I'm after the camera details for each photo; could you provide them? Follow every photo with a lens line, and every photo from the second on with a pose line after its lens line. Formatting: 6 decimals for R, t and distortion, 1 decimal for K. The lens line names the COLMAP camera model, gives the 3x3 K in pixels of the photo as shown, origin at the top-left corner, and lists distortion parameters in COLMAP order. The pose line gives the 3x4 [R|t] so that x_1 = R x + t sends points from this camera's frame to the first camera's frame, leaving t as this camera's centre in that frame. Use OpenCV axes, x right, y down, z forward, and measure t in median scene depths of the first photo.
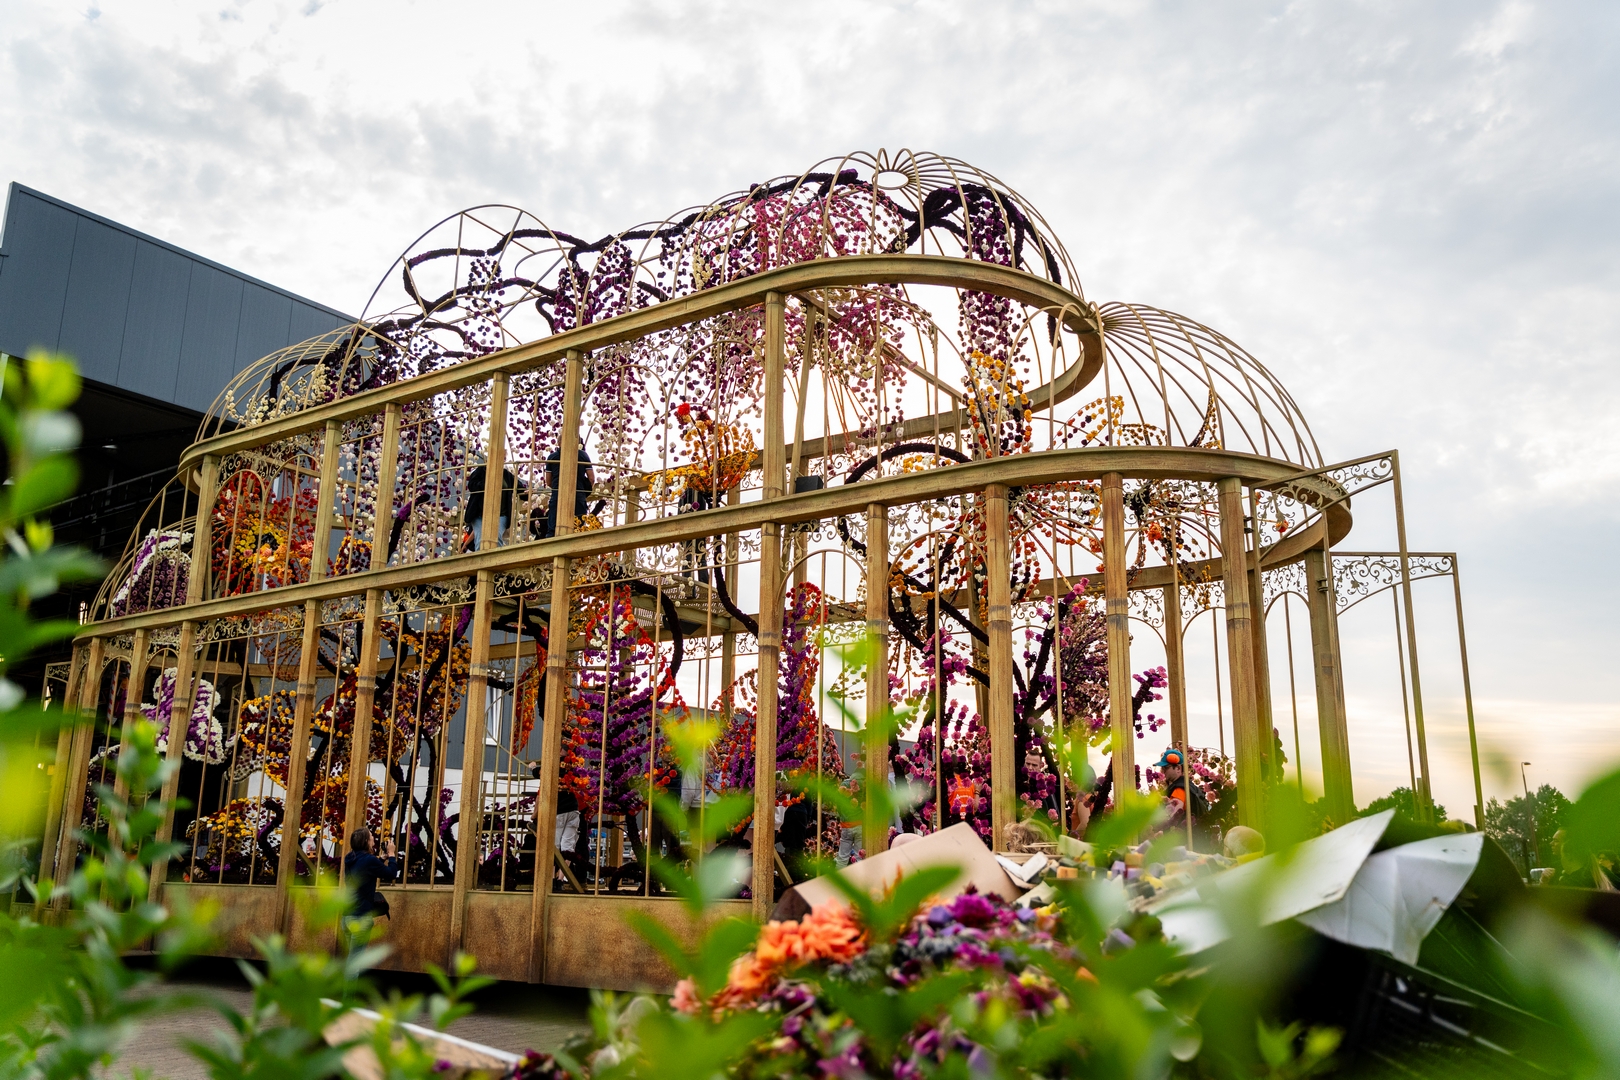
lens RADIAL K [[1263.5, 0, 810.0], [0, 1263.5, 540.0], [0, 0, 1]] dist [-0.002357, -0.000962]
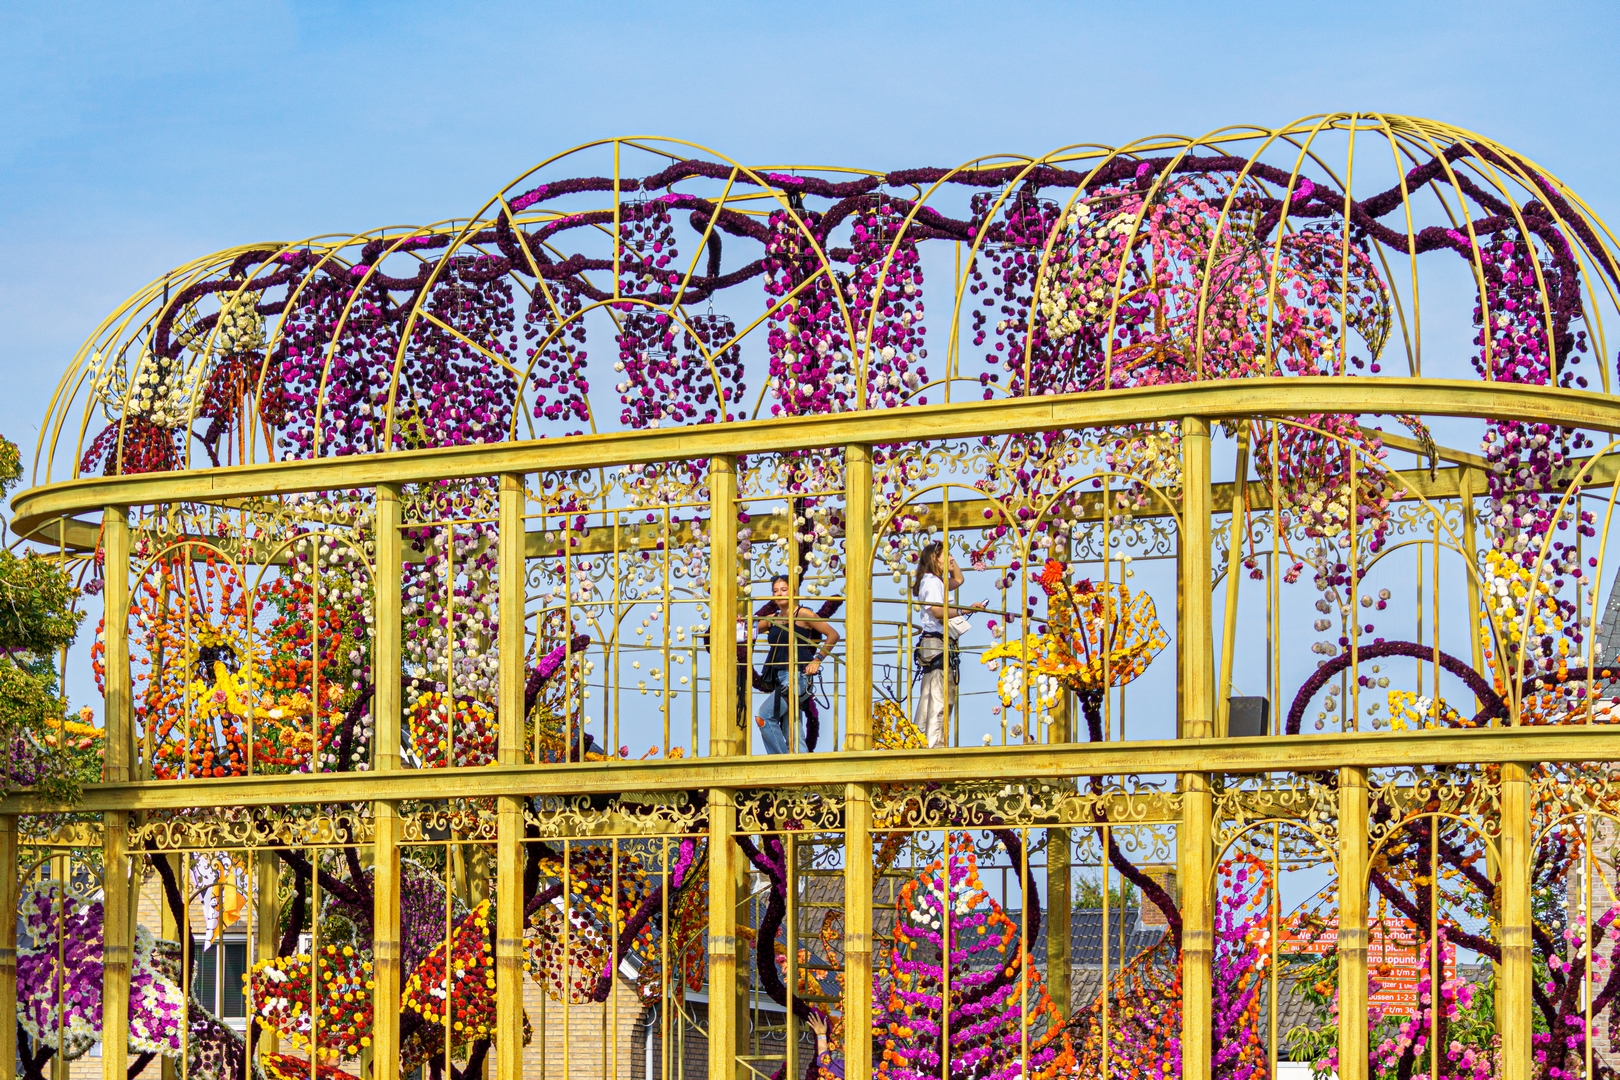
lens RADIAL K [[5000.0, 0, 810.0], [0, 5000.0, 540.0], [0, 0, 1]] dist [0.038535, -1.113326]
pose [[0.999884, -0.004912, -0.014399, -0.173357], [0.006910, 0.989811, 0.142219, -0.453073], [0.013554, -0.142302, 0.989731, -1.463772]]
